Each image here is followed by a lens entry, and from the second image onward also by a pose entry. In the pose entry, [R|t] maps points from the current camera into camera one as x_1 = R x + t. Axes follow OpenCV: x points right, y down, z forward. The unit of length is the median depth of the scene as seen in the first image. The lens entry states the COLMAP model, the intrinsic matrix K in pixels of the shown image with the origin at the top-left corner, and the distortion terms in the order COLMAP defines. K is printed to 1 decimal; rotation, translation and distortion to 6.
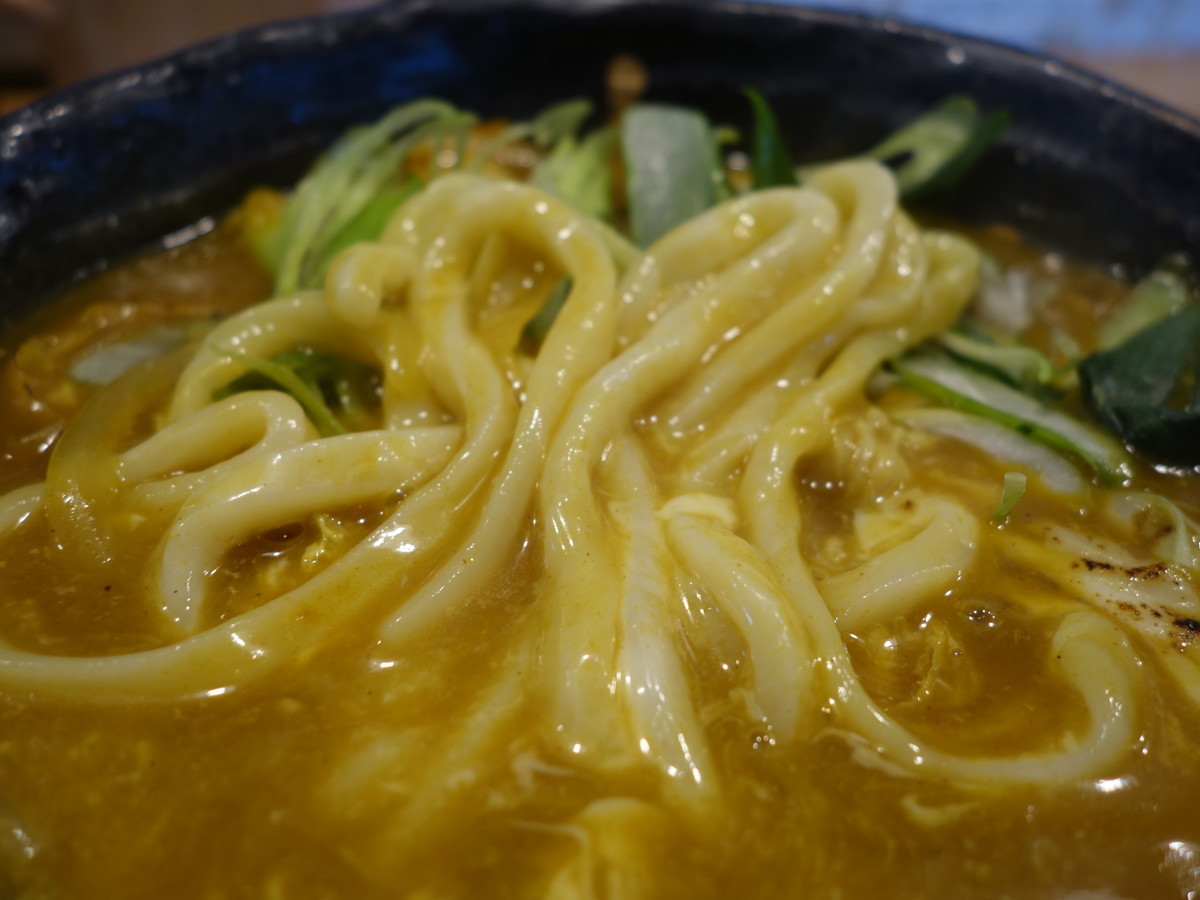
lens RADIAL K [[1031.7, 0, 598.4], [0, 1031.7, 457.4], [0, 0, 1]] dist [0.016947, 0.018917]
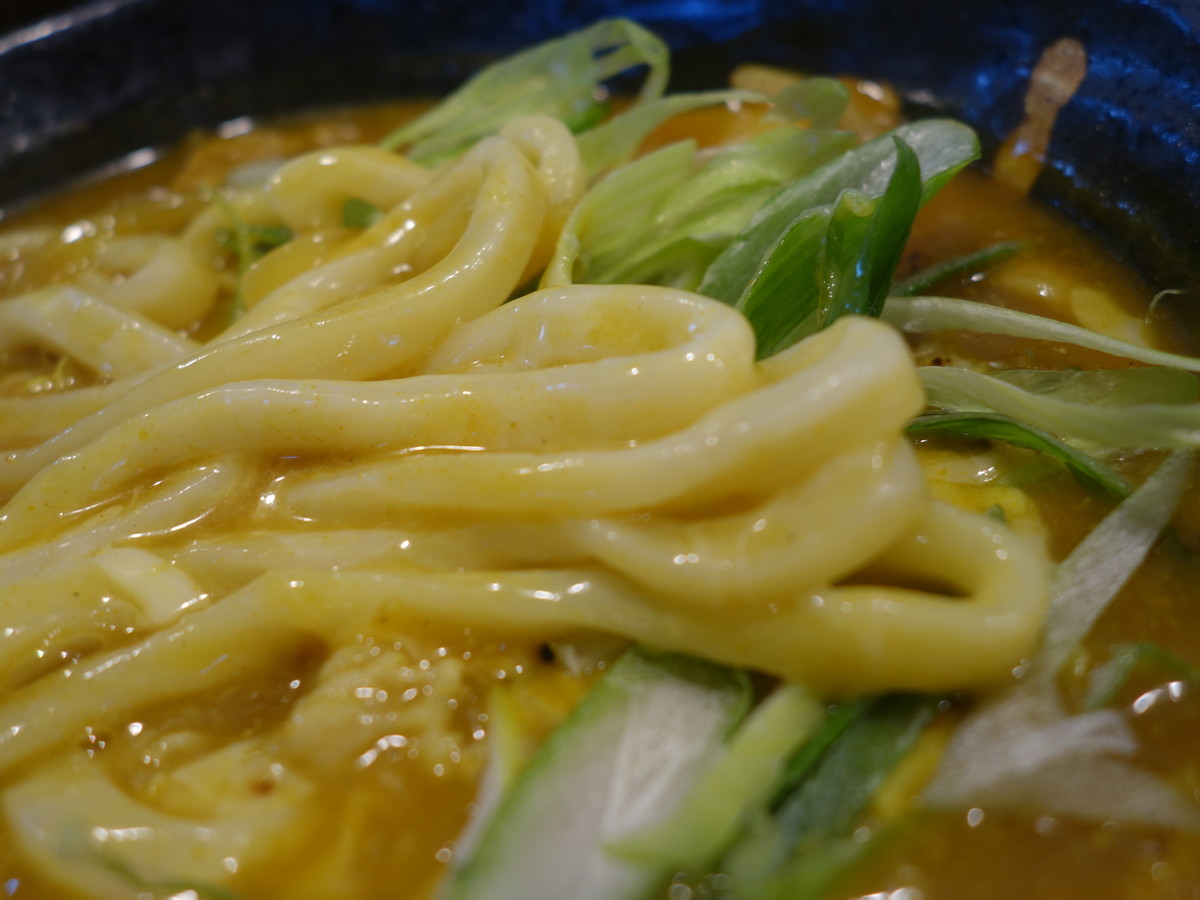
lens RADIAL K [[1031.7, 0, 600.6], [0, 1031.7, 451.5], [0, 0, 1]] dist [0.016947, 0.018917]
pose [[0.463483, 0.521163, -0.716640, 0.719028], [-0.446169, 0.836007, 0.319414, -0.409379], [0.765582, 0.171700, 0.620002, 0.696919]]
